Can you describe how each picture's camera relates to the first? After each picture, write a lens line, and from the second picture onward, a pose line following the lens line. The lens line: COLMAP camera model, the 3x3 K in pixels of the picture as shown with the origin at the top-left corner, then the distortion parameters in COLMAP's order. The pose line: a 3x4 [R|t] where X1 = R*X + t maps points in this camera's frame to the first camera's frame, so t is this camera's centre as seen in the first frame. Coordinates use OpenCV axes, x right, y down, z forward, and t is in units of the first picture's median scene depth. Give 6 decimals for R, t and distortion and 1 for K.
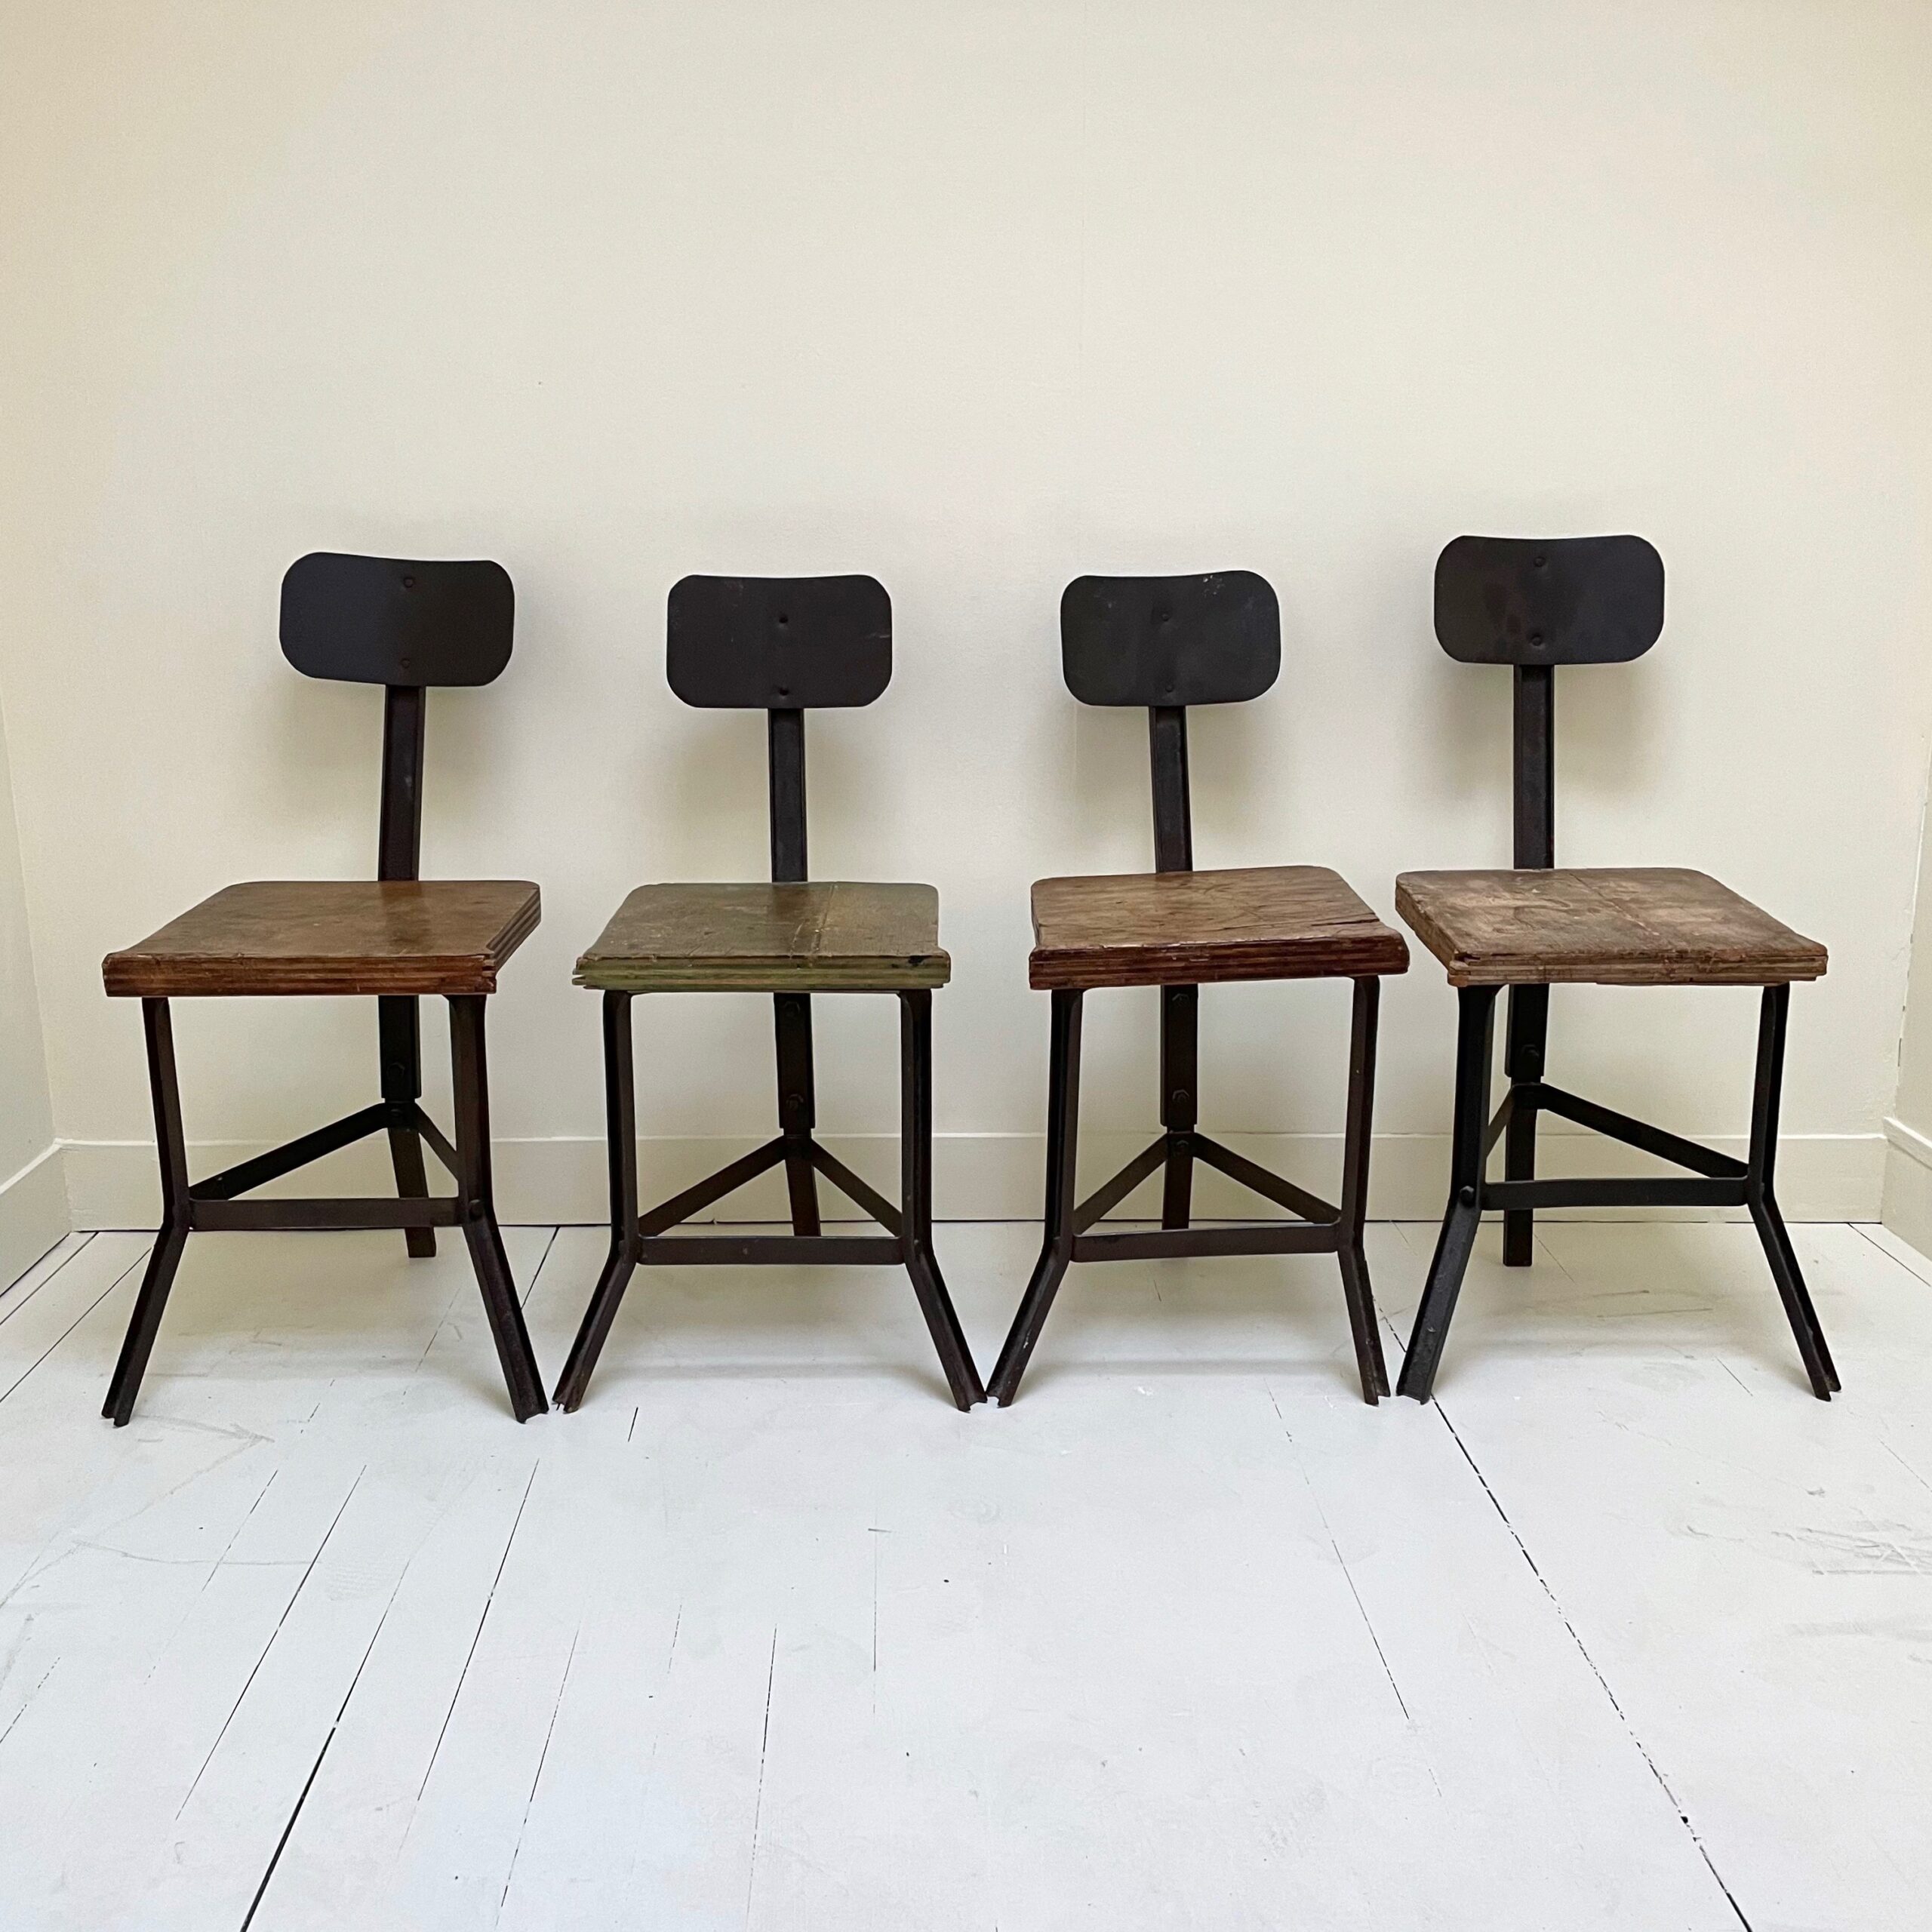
lens RADIAL K [[2032.2, 0, 966.0], [0, 2032.2, 966.0], [0, 0, 1]] dist [0.105821, -0.202858]
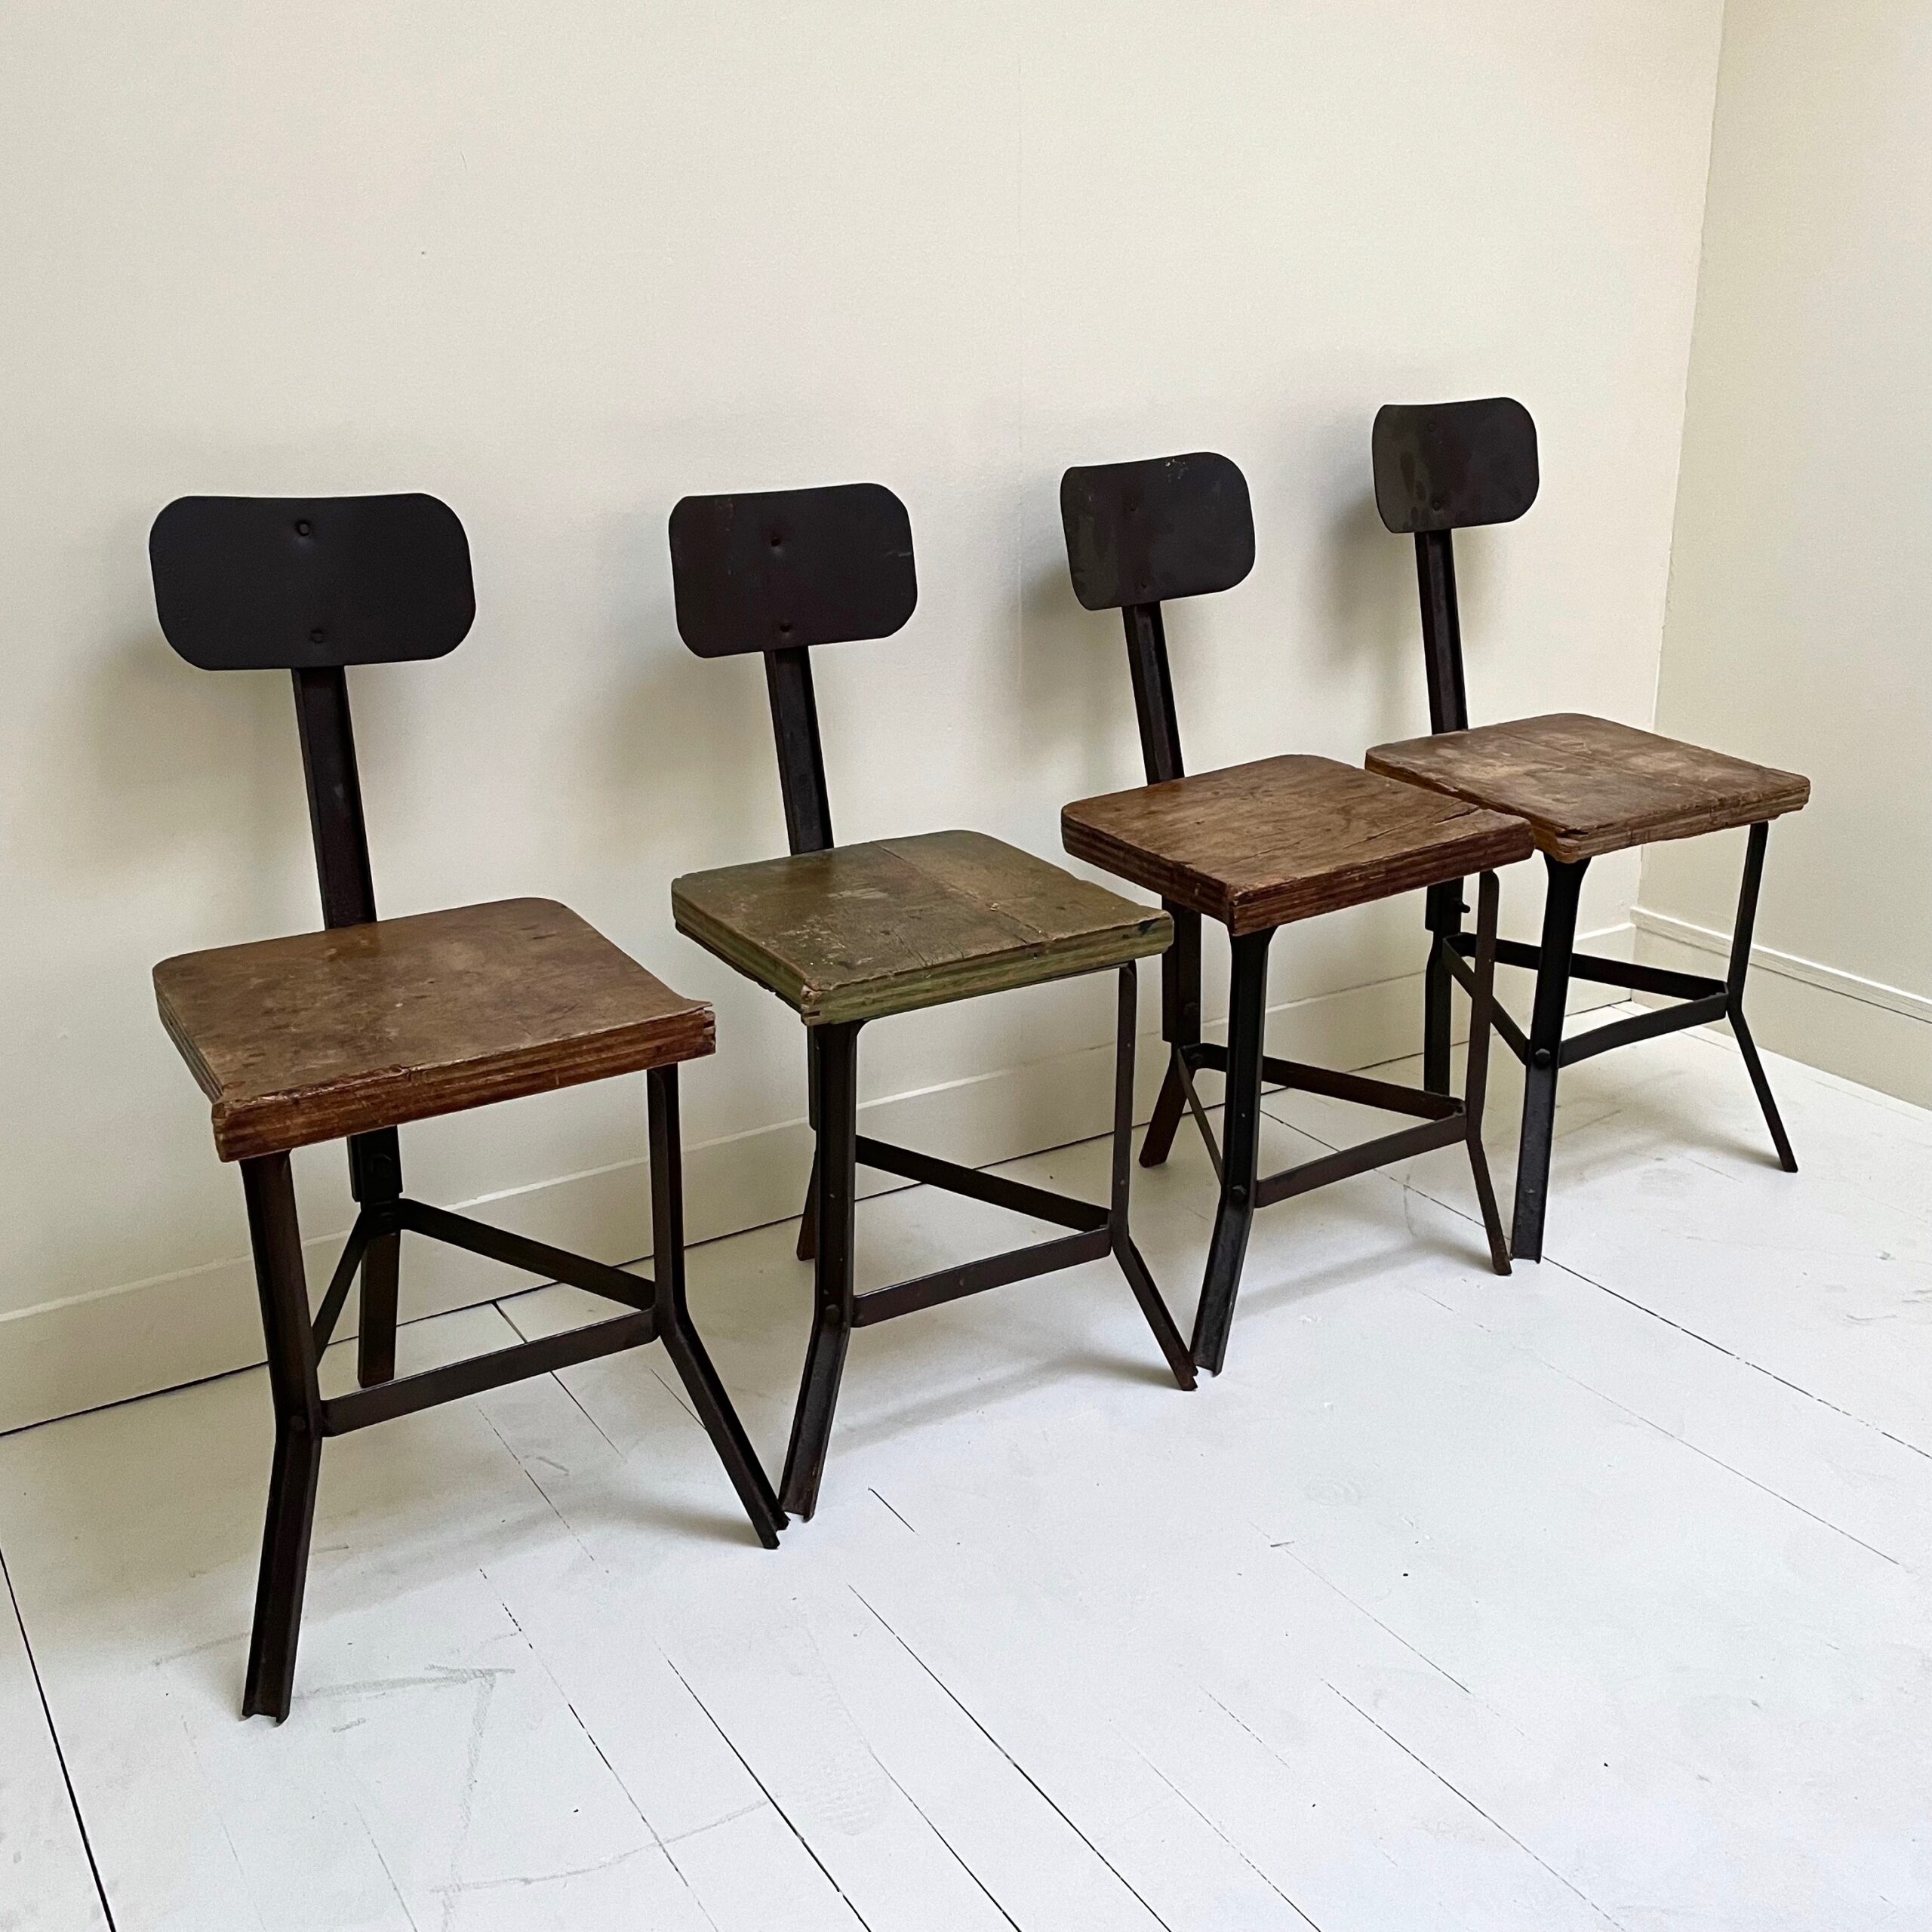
lens RADIAL K [[2032.2, 0, 966.0], [0, 2032.2, 966.0], [0, 0, 1]] dist [0.105821, -0.202858]
pose [[0.863920, -0.174144, 0.472564, -0.514833], [0.128560, 0.983485, 0.127395, -0.109000], [-0.486945, -0.049306, 0.872040, 0.252158]]
